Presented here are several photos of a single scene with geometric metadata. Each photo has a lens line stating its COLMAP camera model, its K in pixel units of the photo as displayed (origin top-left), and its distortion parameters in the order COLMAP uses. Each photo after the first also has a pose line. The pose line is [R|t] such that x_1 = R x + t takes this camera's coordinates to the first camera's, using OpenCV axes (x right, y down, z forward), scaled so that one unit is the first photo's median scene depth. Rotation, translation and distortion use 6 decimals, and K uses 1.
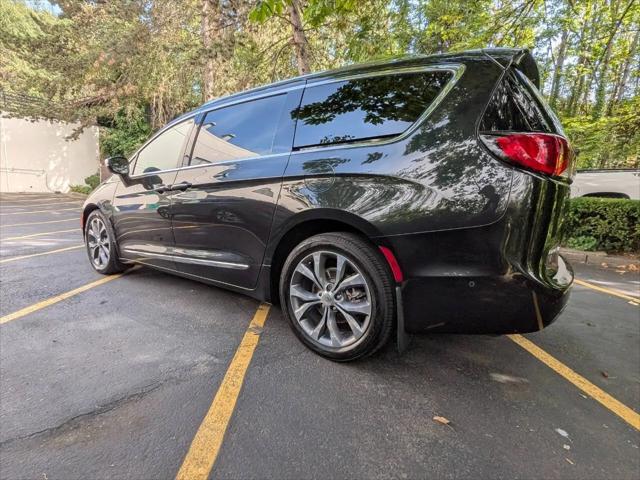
lens RADIAL K [[314.2, 0, 320.0], [0, 314.2, 240.0], [0, 0, 1]] dist [0.002763, 0.000263]
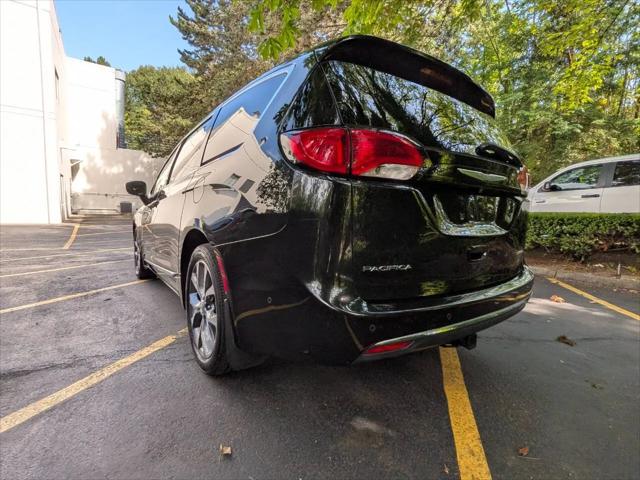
lens RADIAL K [[314.2, 0, 320.0], [0, 314.2, 240.0], [0, 0, 1]] dist [0.002763, 0.000263]
pose [[0.944553, 0.019304, -0.327790, 0.689515], [-0.039993, 0.997602, -0.056493, 0.006632], [0.325913, 0.066470, 0.943060, 0.142667]]
